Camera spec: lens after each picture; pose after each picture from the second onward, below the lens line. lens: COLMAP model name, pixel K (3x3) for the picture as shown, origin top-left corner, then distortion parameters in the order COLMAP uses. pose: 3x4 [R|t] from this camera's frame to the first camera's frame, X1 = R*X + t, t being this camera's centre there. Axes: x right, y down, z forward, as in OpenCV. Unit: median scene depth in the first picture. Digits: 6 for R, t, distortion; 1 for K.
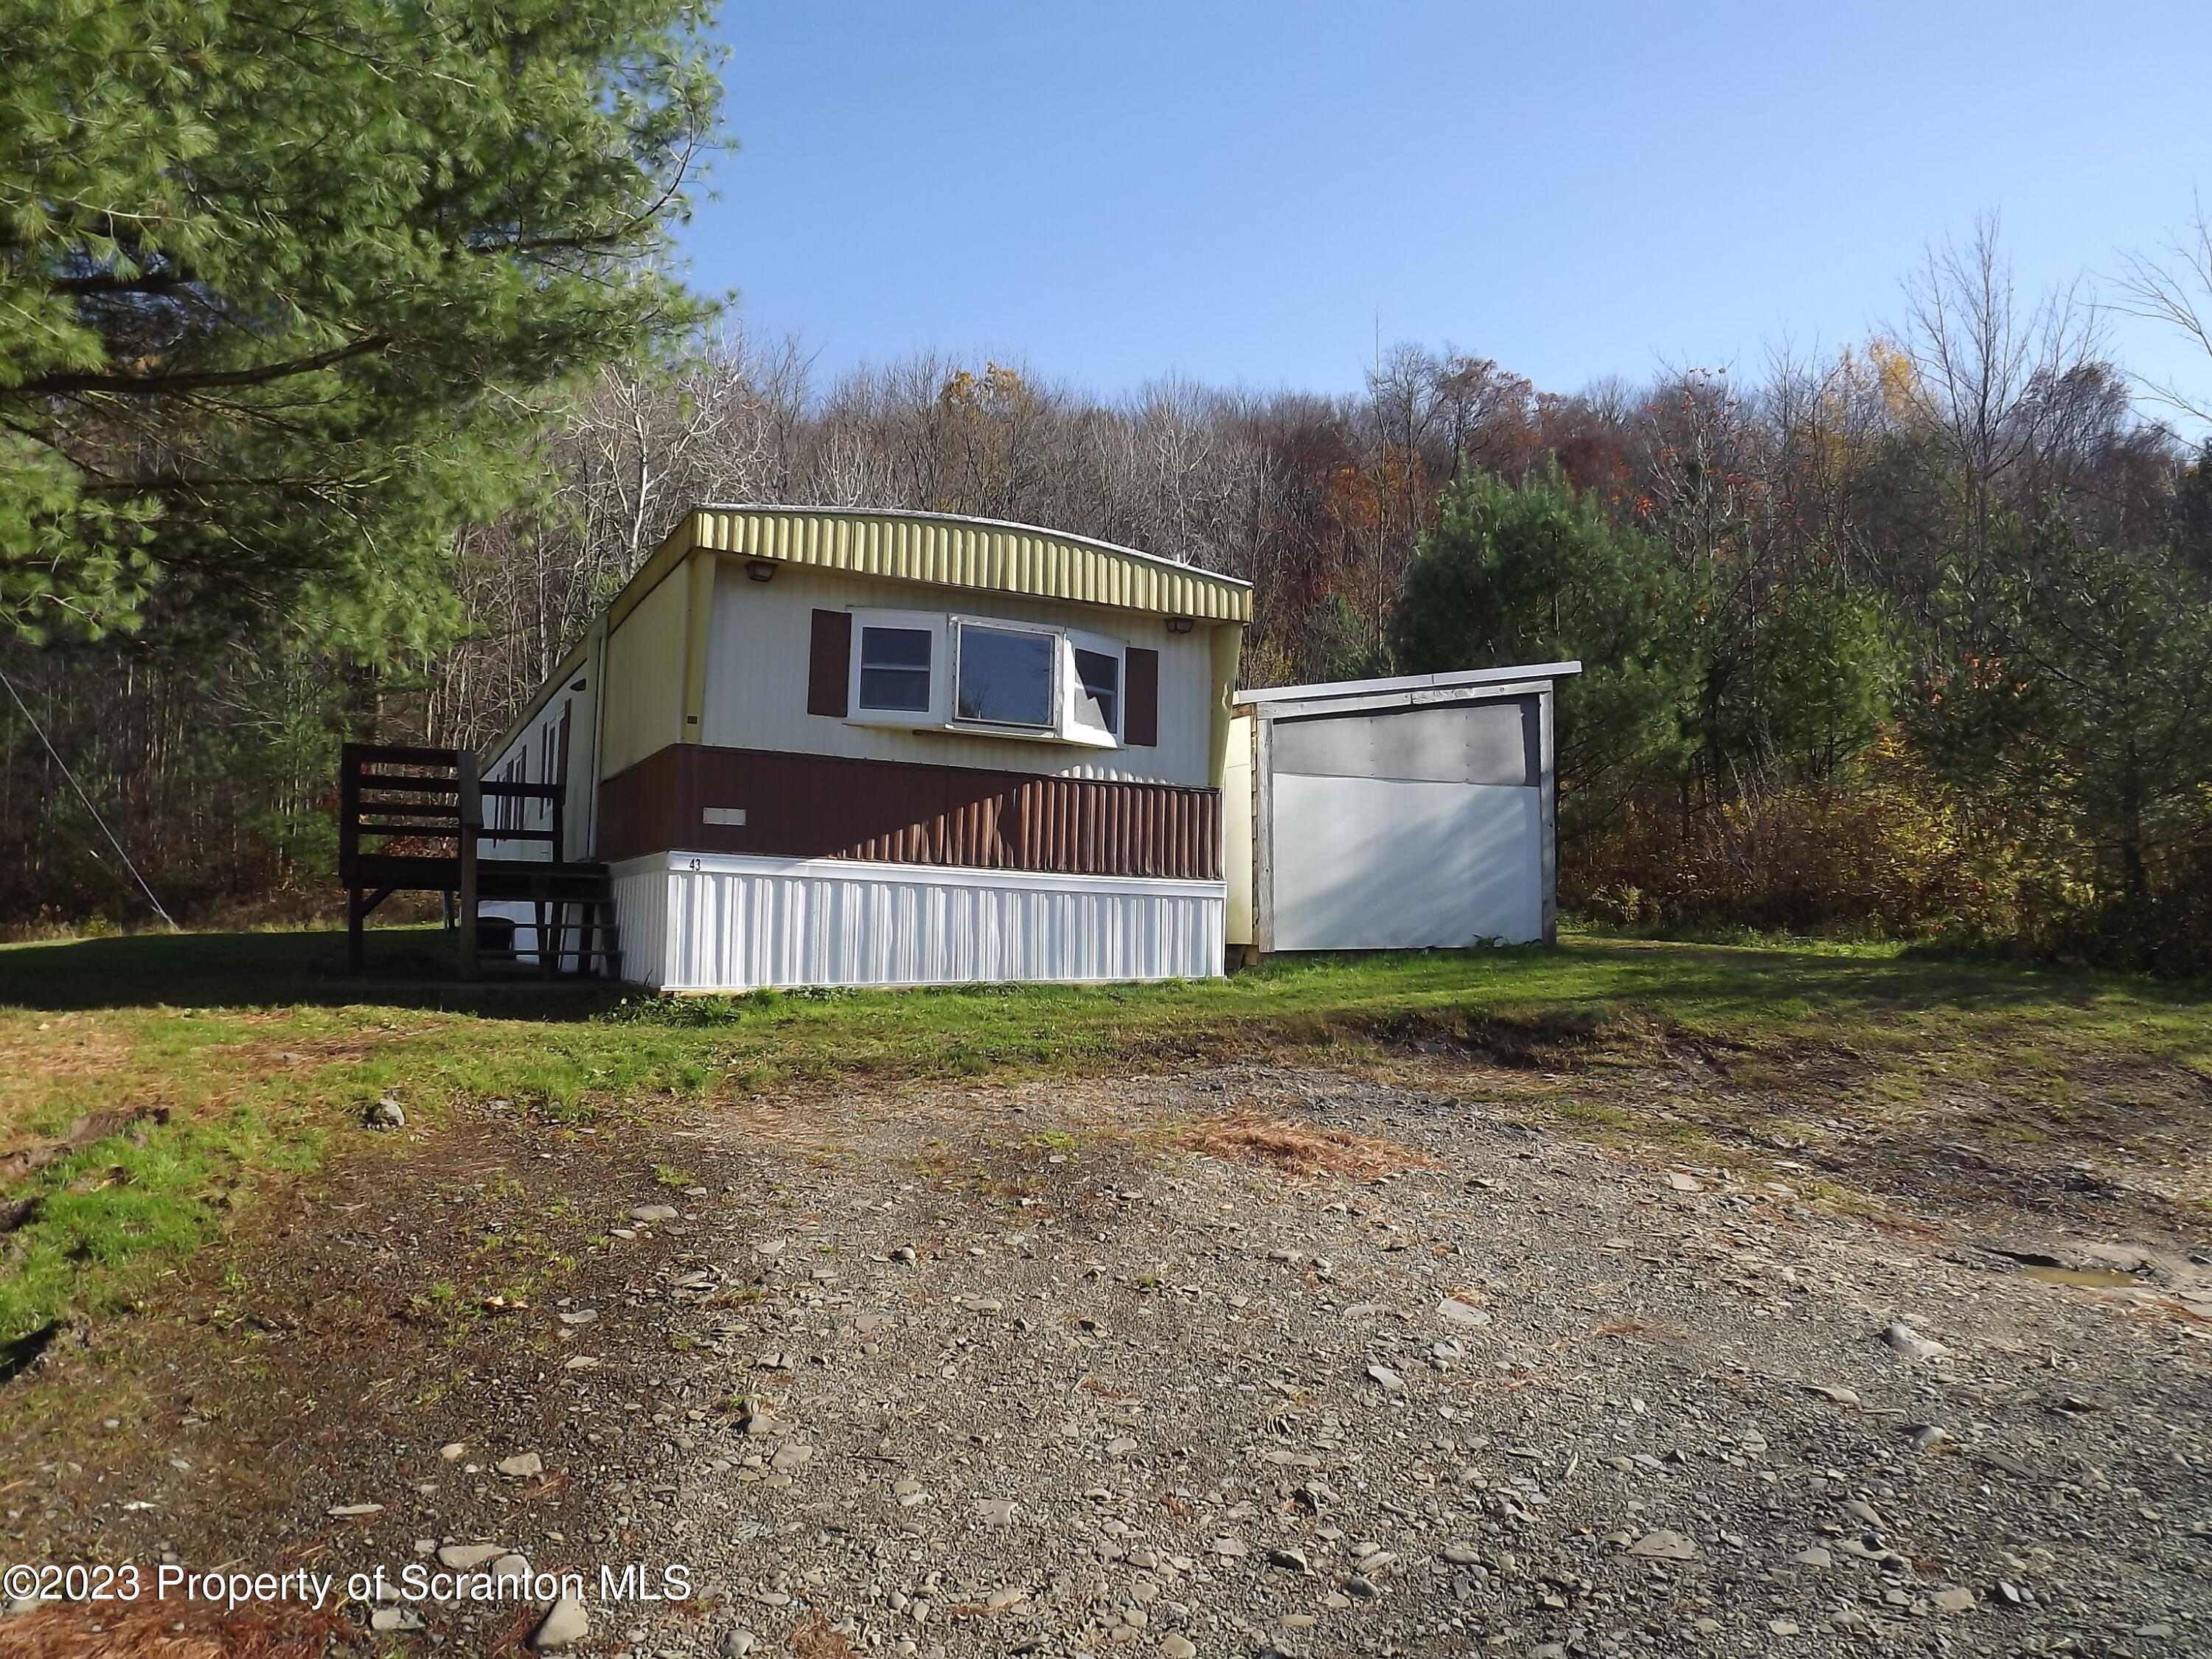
lens RADIAL K [[1589.0, 0, 1111.4], [0, 1589.0, 825.2], [0, 0, 1]] dist [-0.055406, 0.011560]
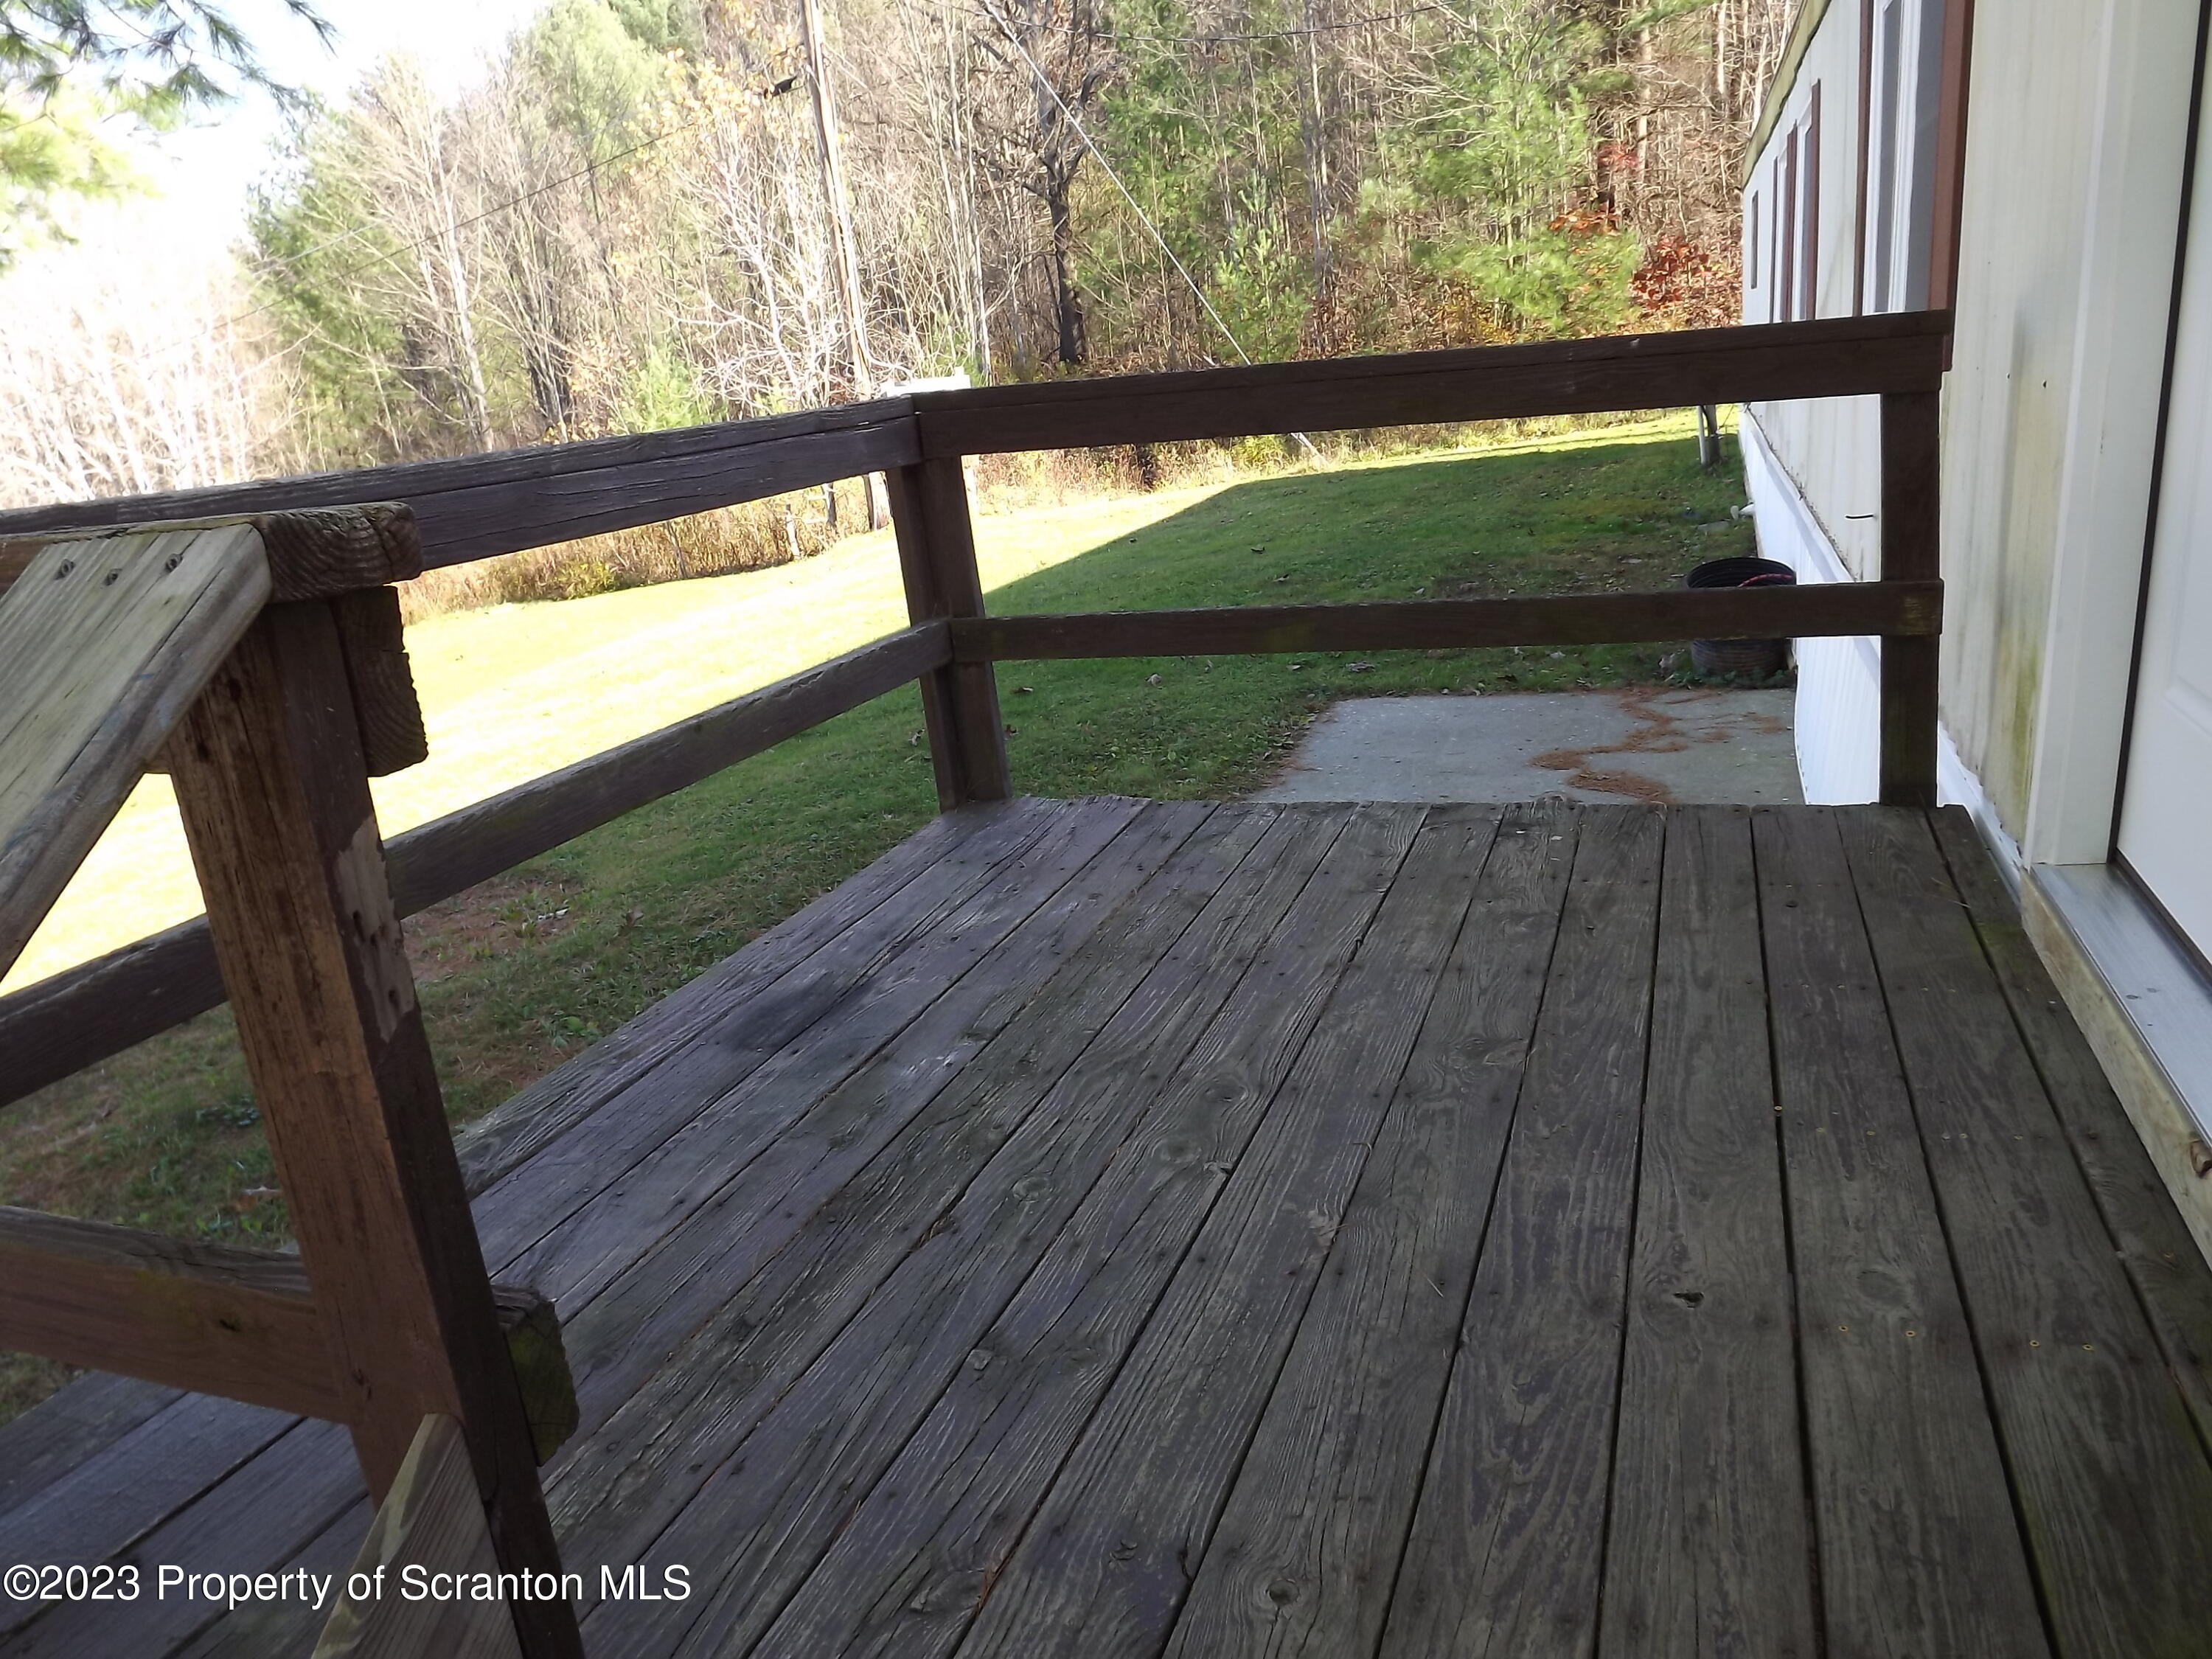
lens RADIAL K [[1589.0, 0, 1105.5], [0, 1589.0, 828.0], [0, 0, 1]] dist [-0.055406, 0.011560]
pose [[0.693735, 0.134536, -0.707554, -0.116468], [0.150467, 0.933649, 0.325054, -0.017616], [0.704338, -0.331964, 0.627461, 0.335921]]
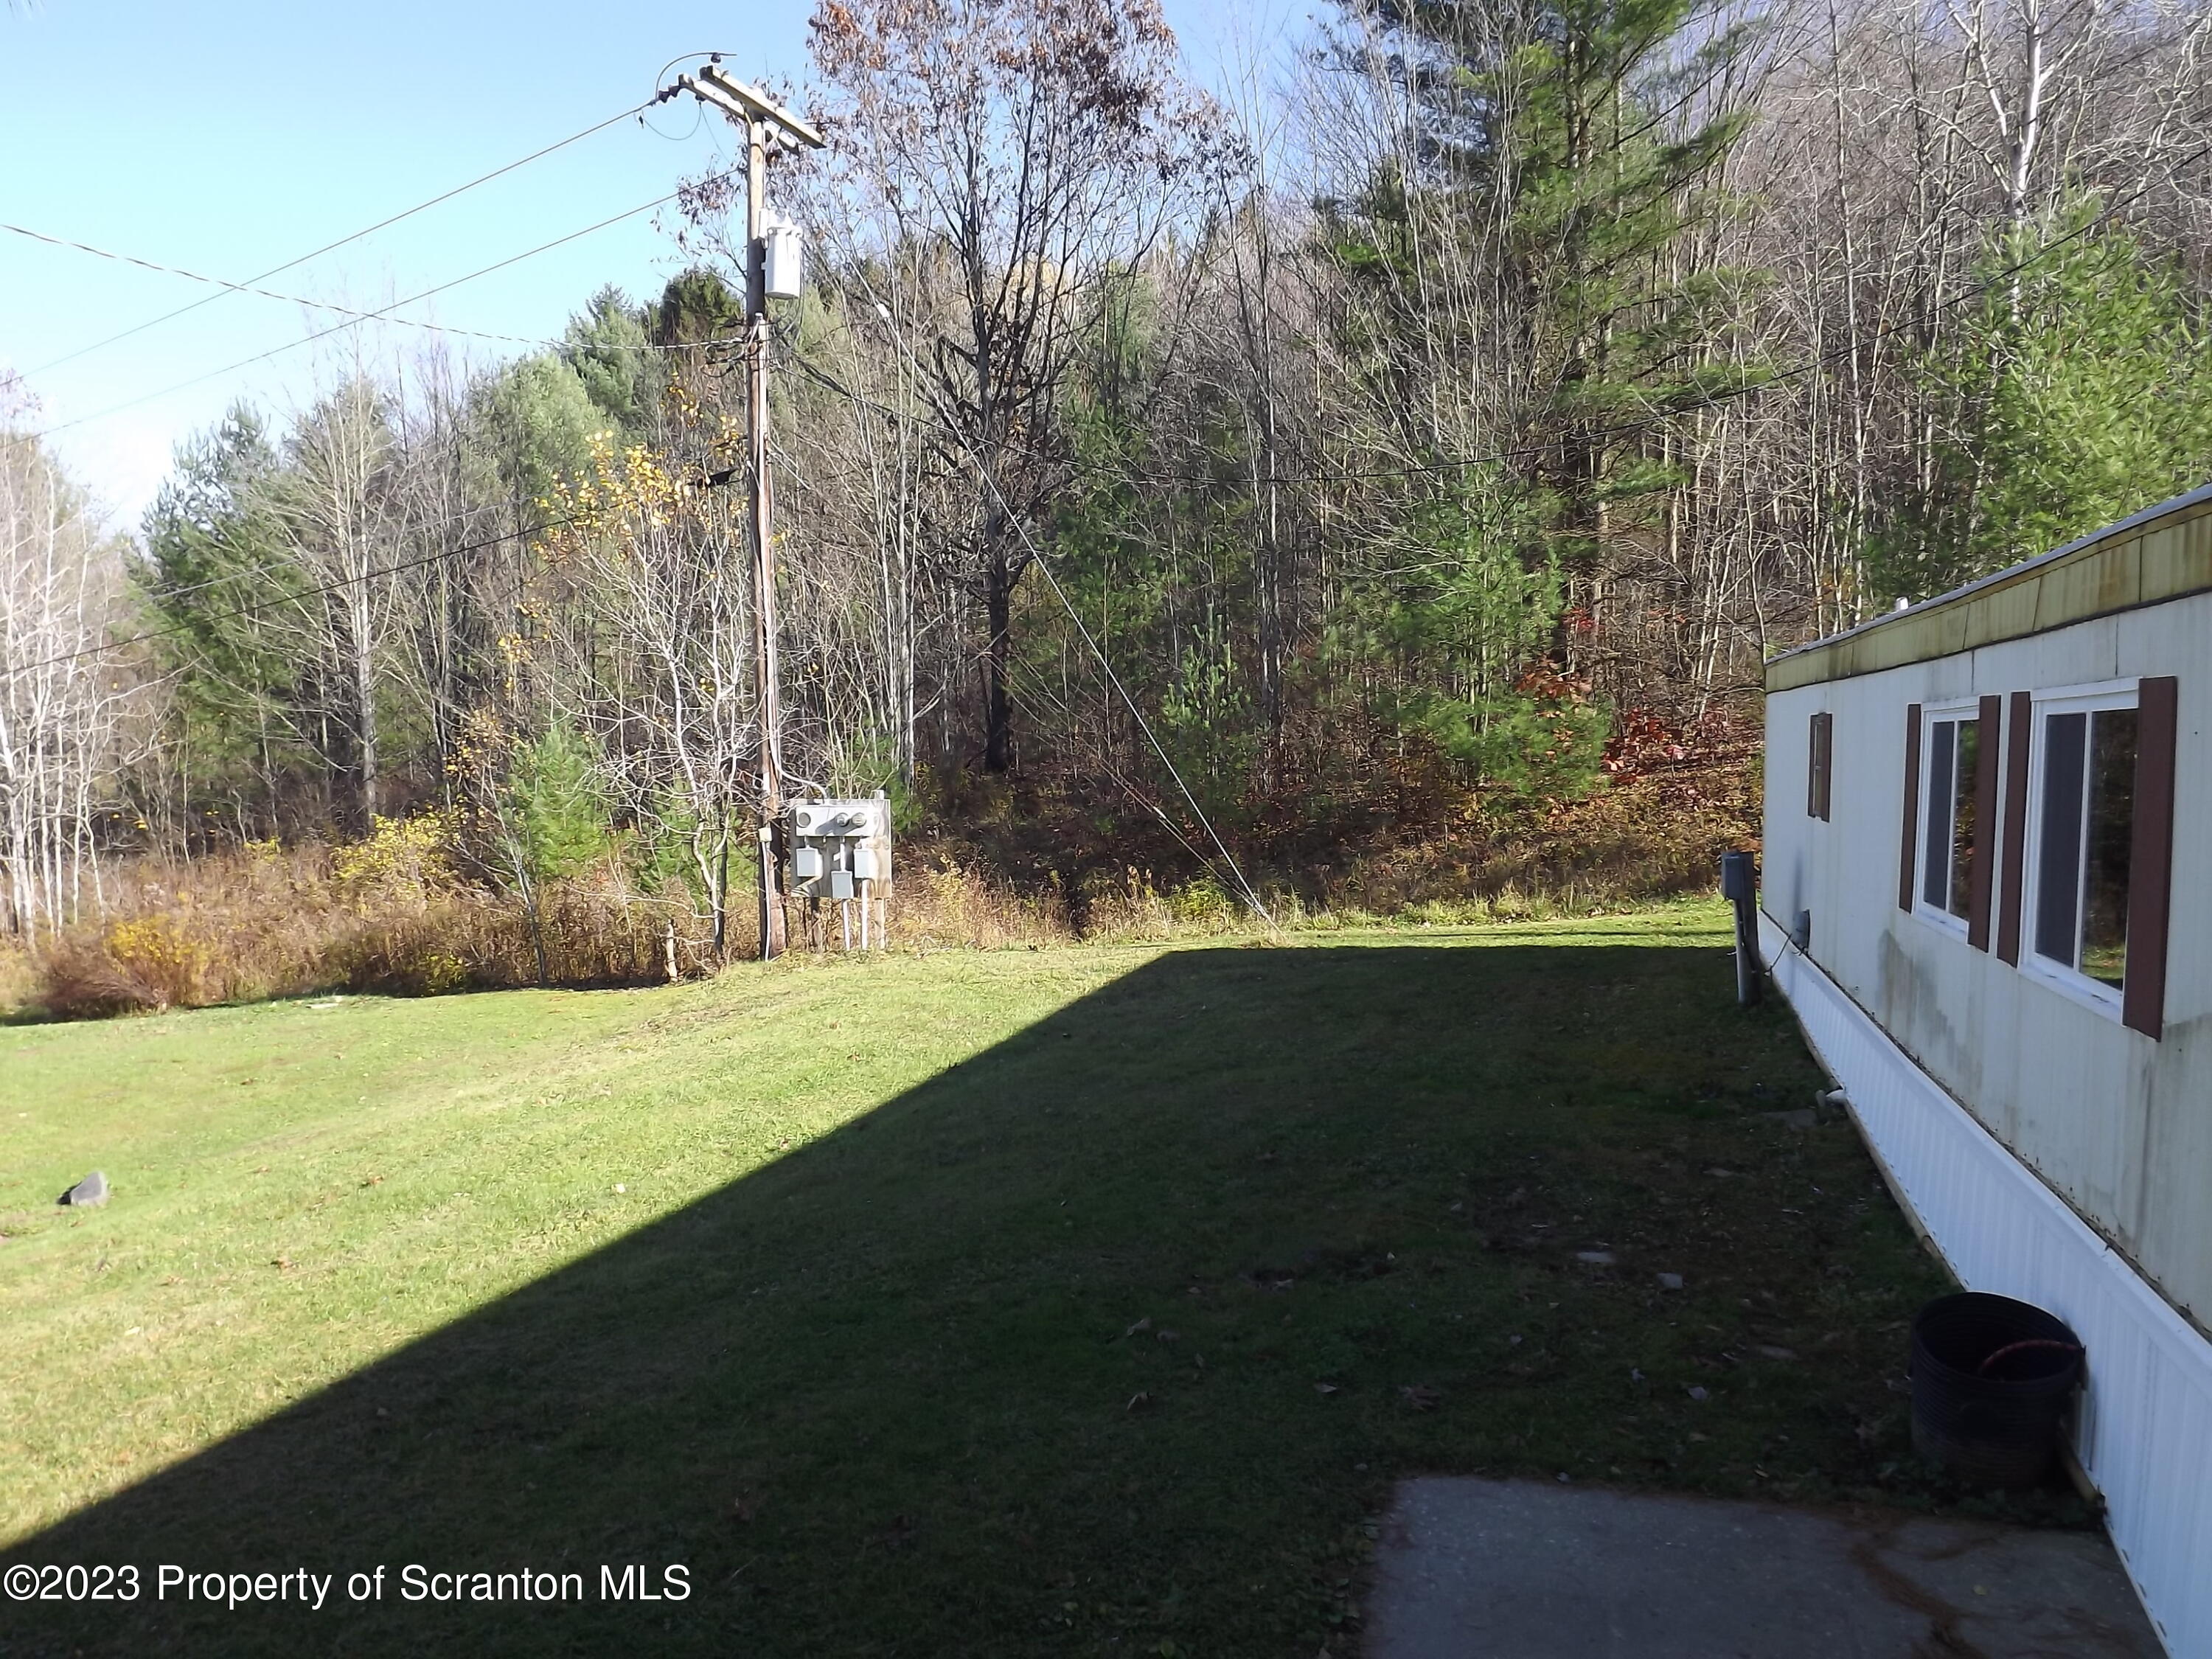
lens RADIAL K [[1589.0, 0, 1097.0], [0, 1589.0, 840.8], [0, 0, 1]] dist [-0.055406, 0.011560]
pose [[0.729860, 0.034662, -0.682717, -0.175517], [0.061108, 0.991407, 0.115661, -0.034027], [0.680860, -0.126136, 0.721471, 0.386240]]
